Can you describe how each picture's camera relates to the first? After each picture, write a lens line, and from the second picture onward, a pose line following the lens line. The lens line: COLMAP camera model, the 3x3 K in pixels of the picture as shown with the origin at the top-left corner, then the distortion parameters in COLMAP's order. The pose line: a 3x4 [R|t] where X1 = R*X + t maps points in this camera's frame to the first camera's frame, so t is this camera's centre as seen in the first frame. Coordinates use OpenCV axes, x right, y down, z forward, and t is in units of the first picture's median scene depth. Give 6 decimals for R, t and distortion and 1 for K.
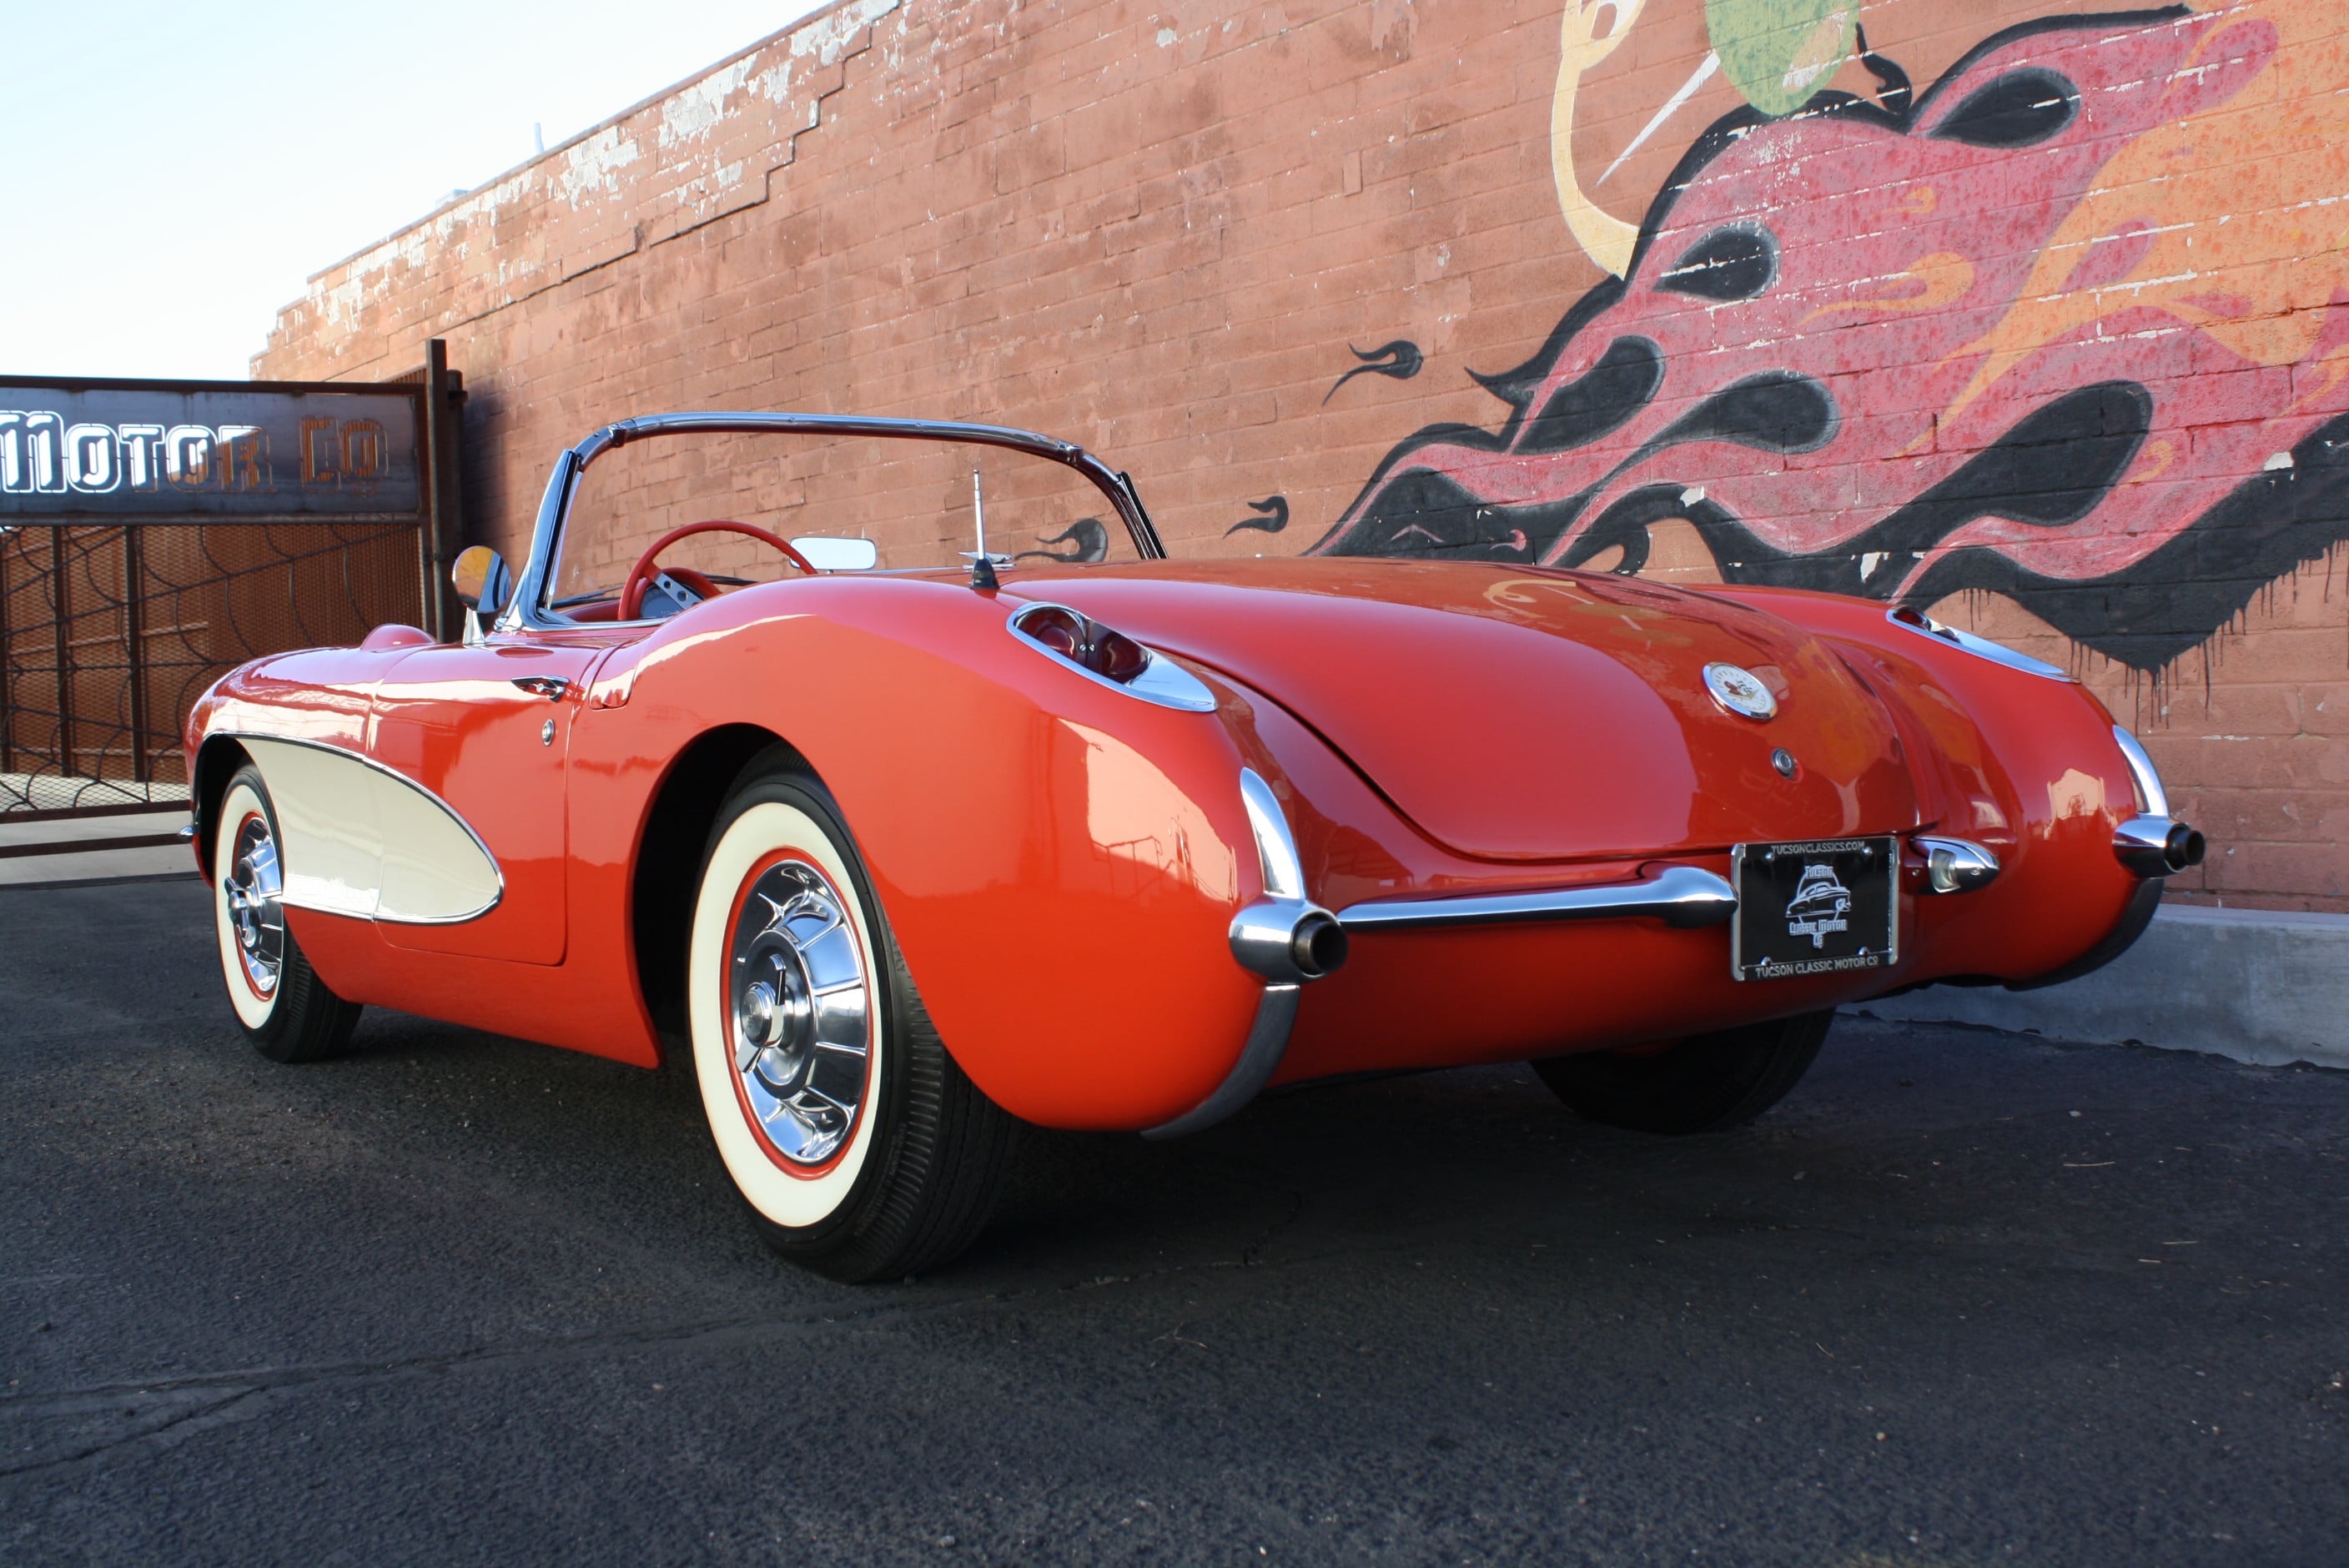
lens RADIAL K [[2377.4, 0, 1182.5], [0, 2377.4, 782.0], [0, 0, 1]] dist [-0.139602, 0.148700]
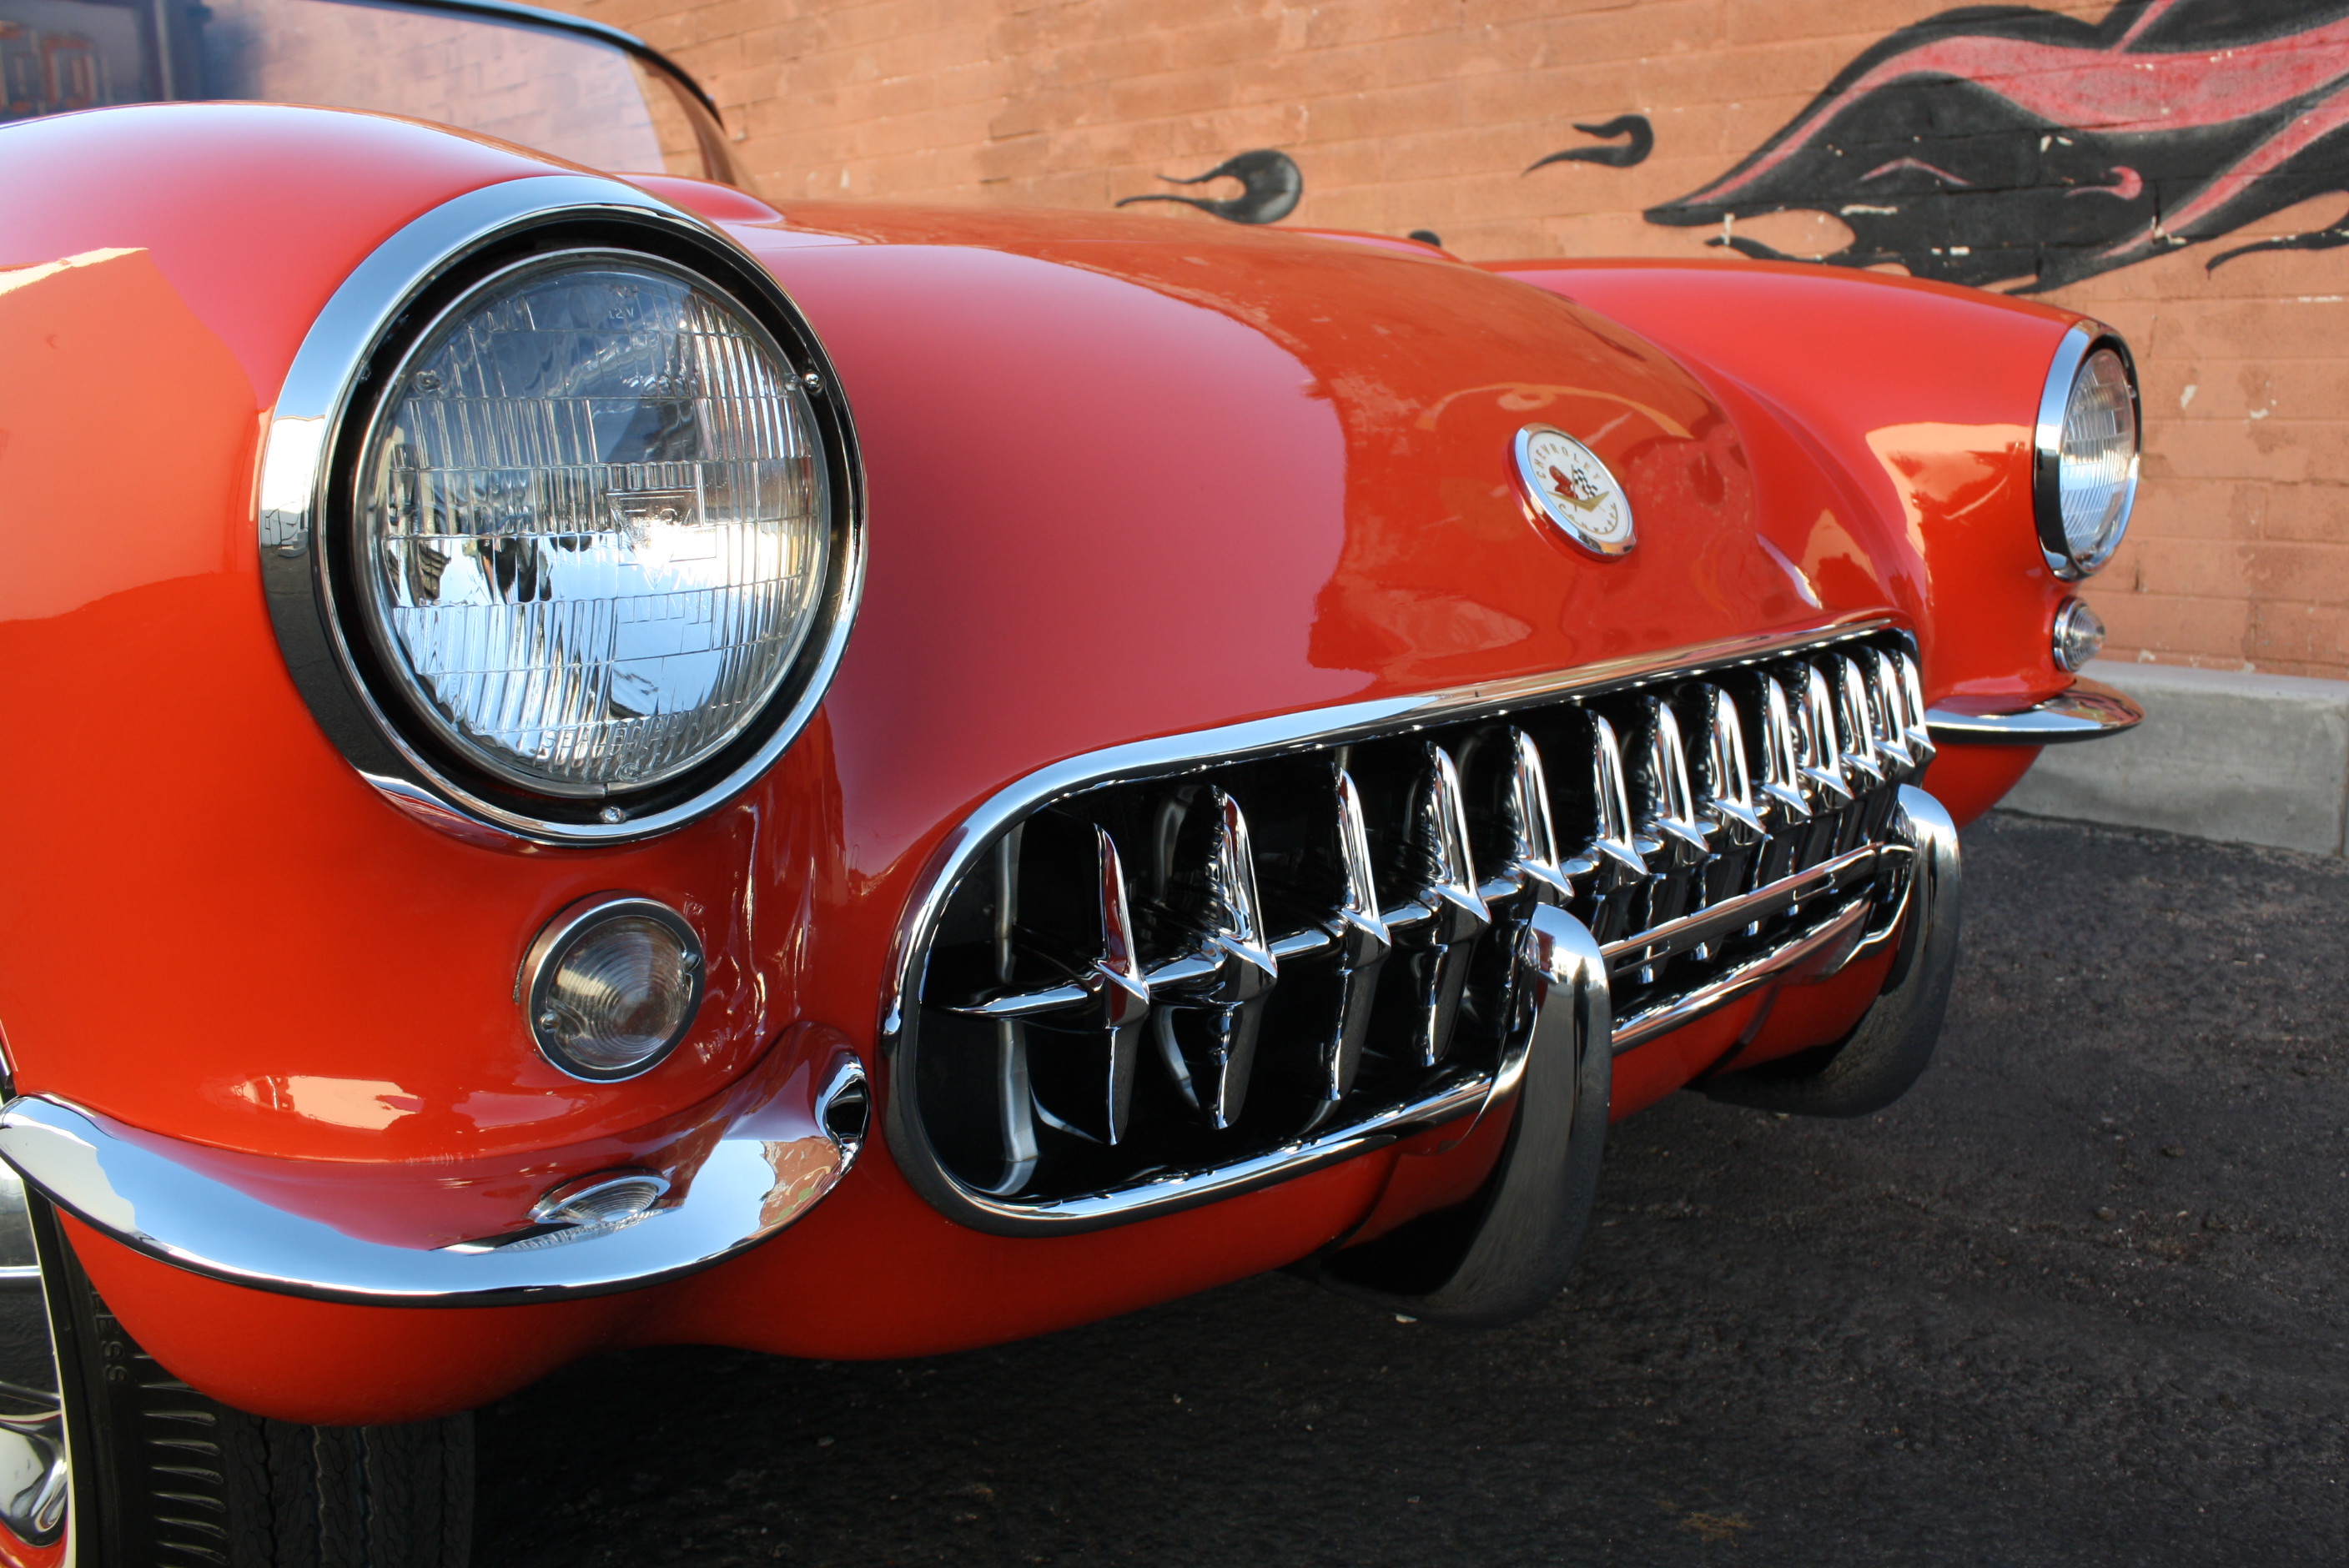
lens RADIAL K [[1976.5, 0, 1192.1], [0, 1976.5, 765.4], [0, 0, 1]] dist [-0.162443, 0.137023]
pose [[0.974697, -0.025993, 0.222014, -0.248766], [-0.006018, 0.989805, 0.142305, -0.013171], [-0.223450, -0.140040, 0.964603, 0.522701]]
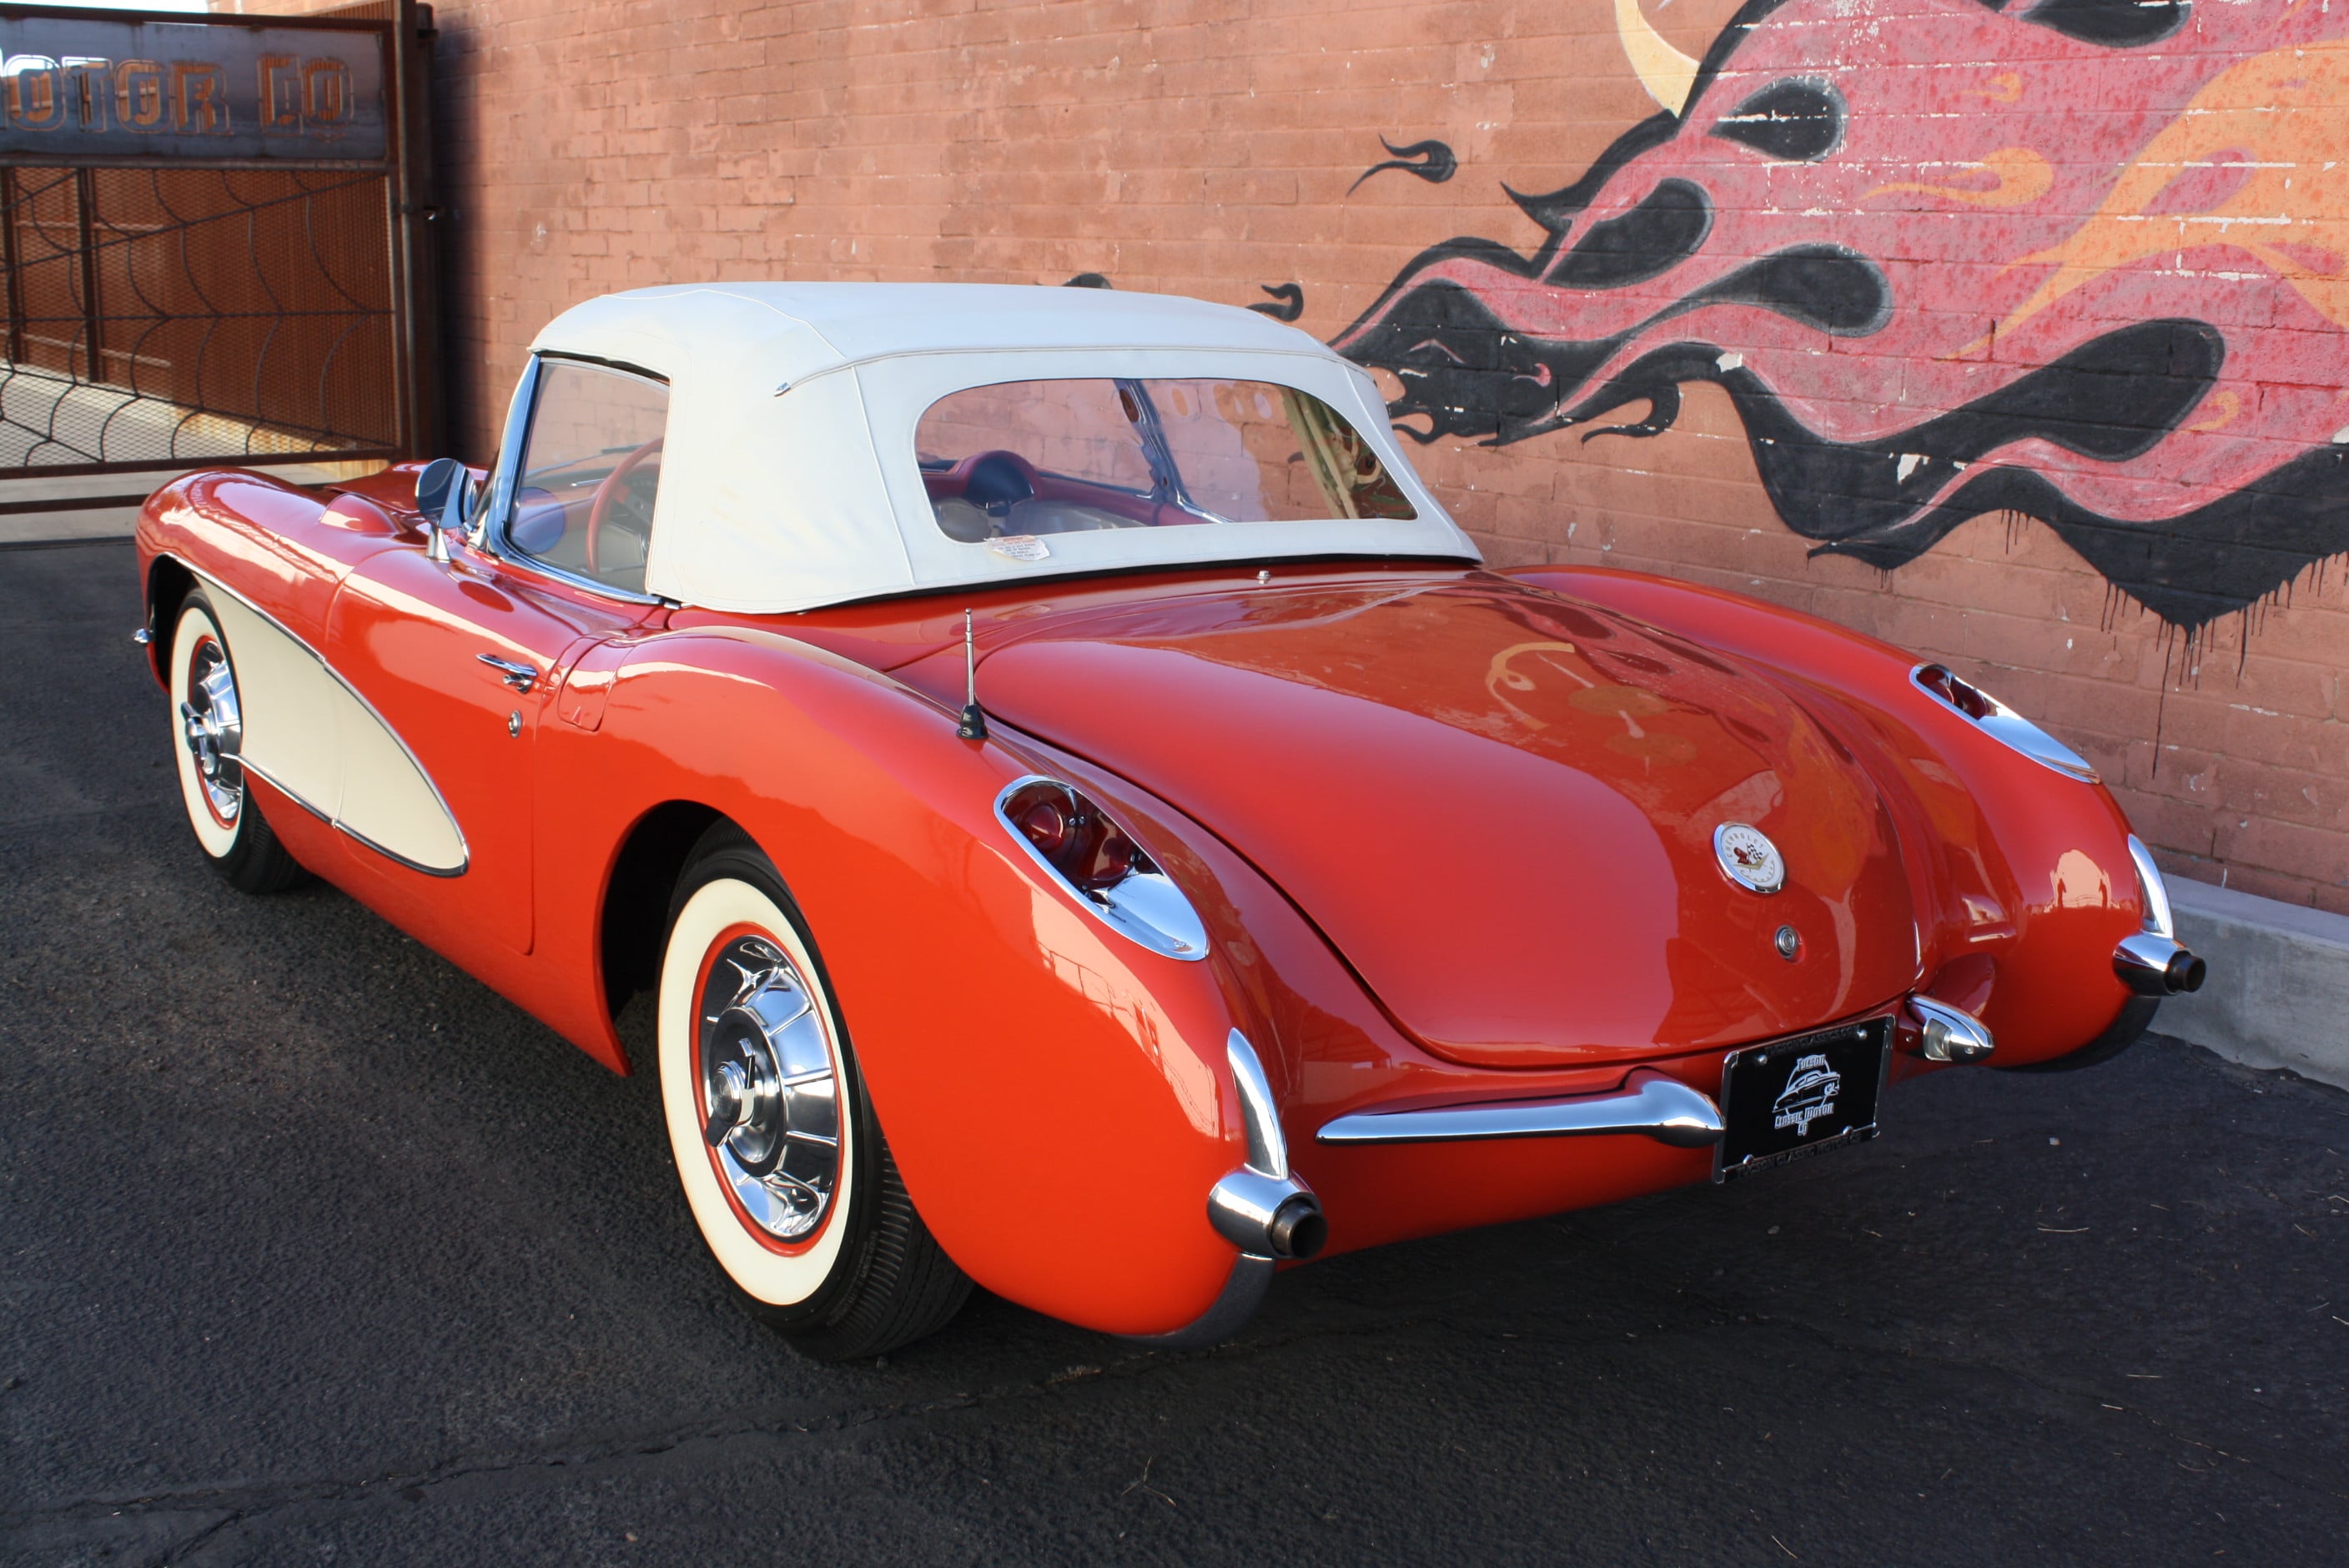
lens RADIAL K [[2410.2, 0, 1190.1], [0, 2410.2, 789.7], [0, 0, 1]] dist [-0.126077, 0.133811]
pose [[0.998345, 0.054828, 0.017362, -0.007719], [-0.057079, 0.981561, 0.182430, -0.108361], [-0.007040, -0.183119, 0.983065, 0.021556]]
